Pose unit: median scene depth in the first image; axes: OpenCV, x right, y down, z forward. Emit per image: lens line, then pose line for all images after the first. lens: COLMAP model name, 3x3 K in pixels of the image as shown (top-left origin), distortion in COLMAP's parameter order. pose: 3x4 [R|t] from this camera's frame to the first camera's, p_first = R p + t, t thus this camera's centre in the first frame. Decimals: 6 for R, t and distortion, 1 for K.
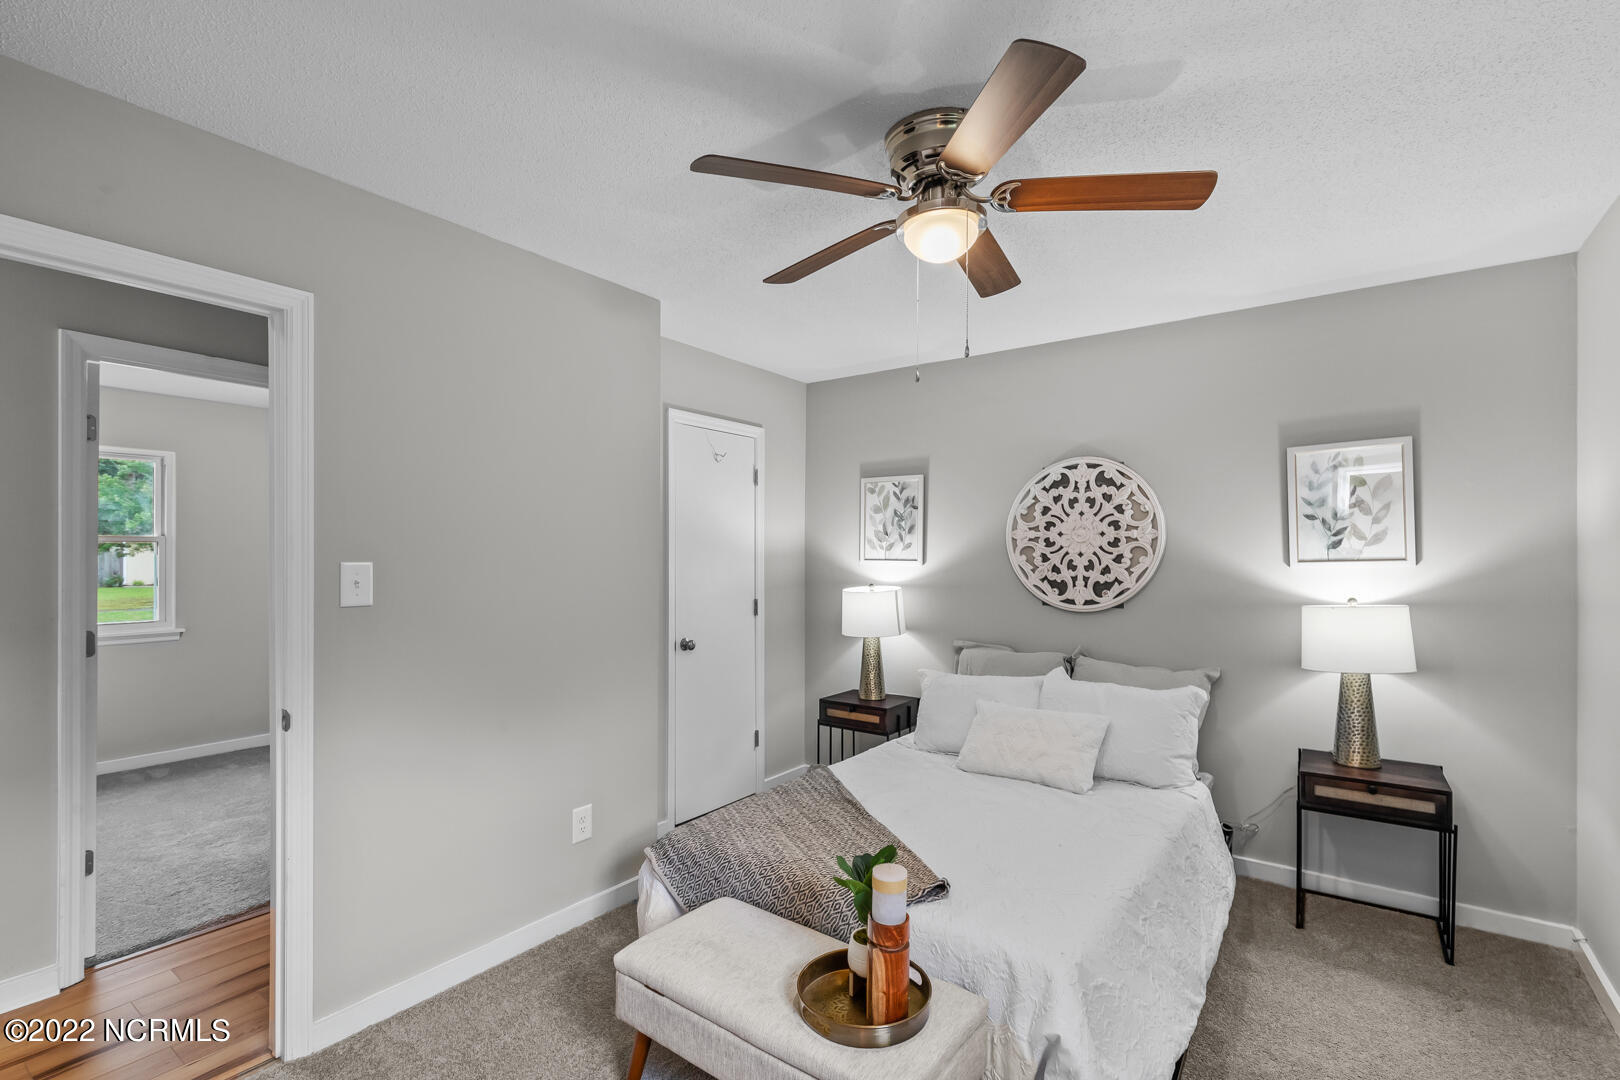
lens RADIAL K [[728.4, 0, 831.8], [0, 728.4, 553.4], [0, 0, 1]] dist [0.008580, -0.001546]
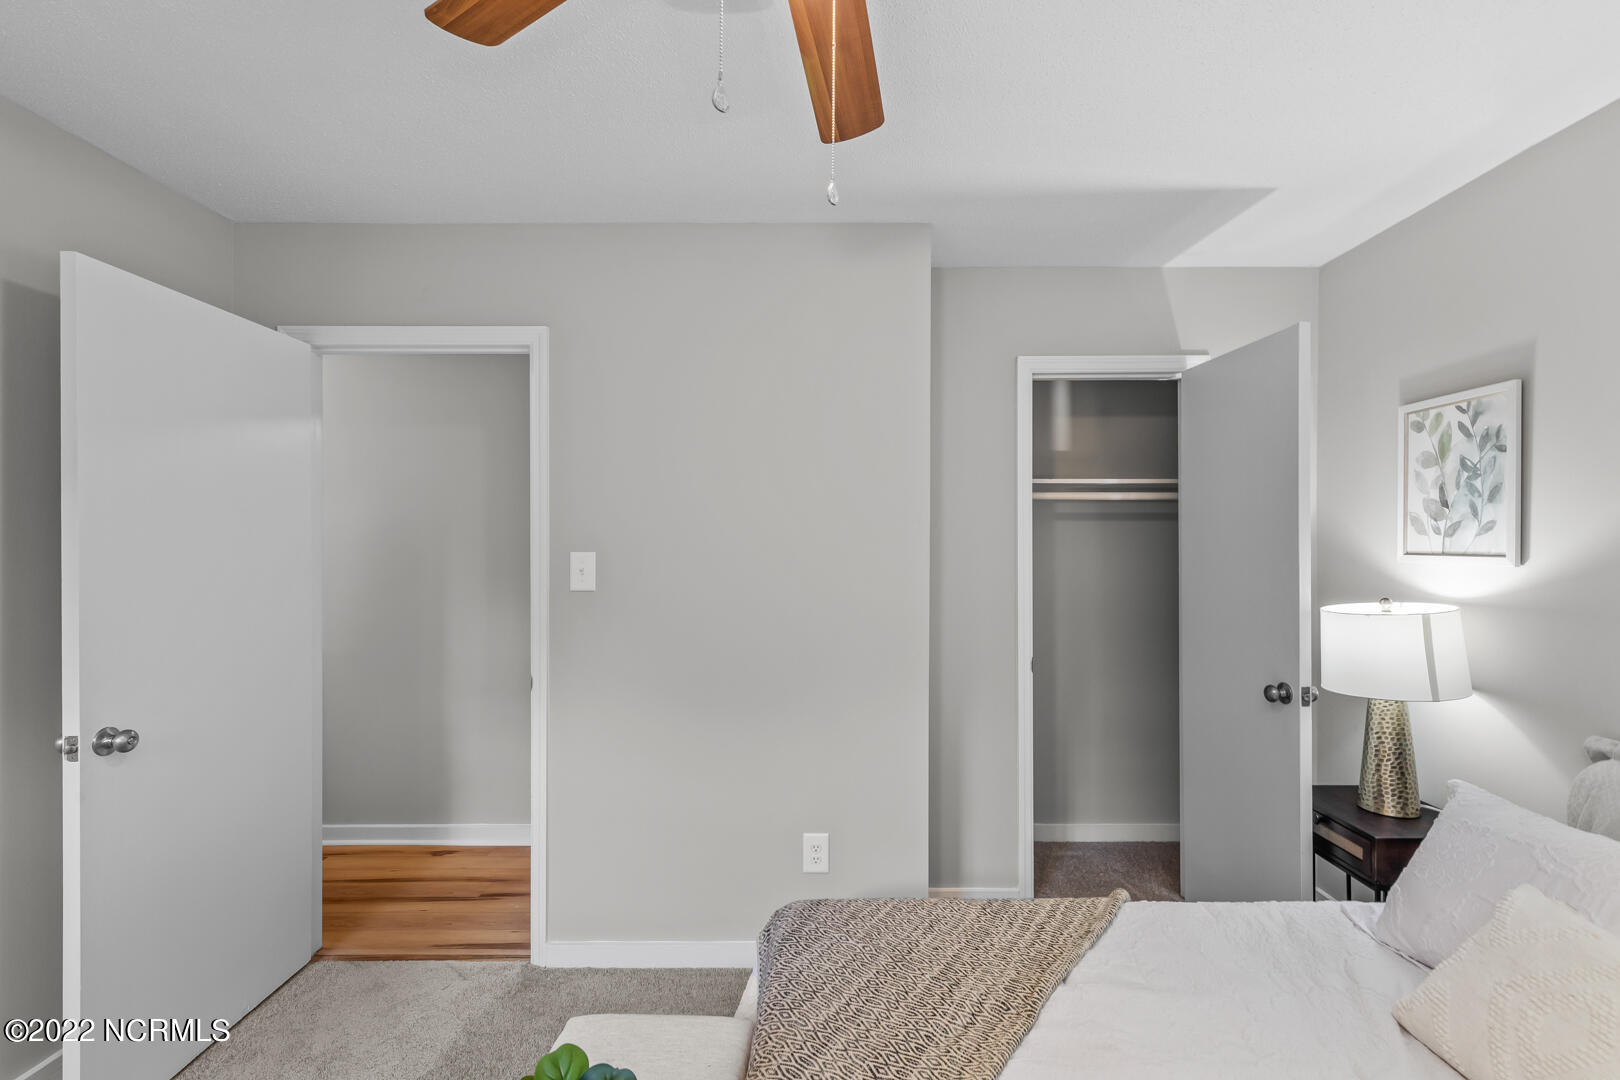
lens RADIAL K [[728.4, 0, 817.8], [0, 728.4, 544.0], [0, 0, 1]] dist [0.008580, -0.001546]
pose [[0.575235, -0.002719, -0.817984, 0.277651], [0.002695, 0.999995, -0.001430, 0.000937], [0.817984, -0.001382, 0.575239, 0.369186]]
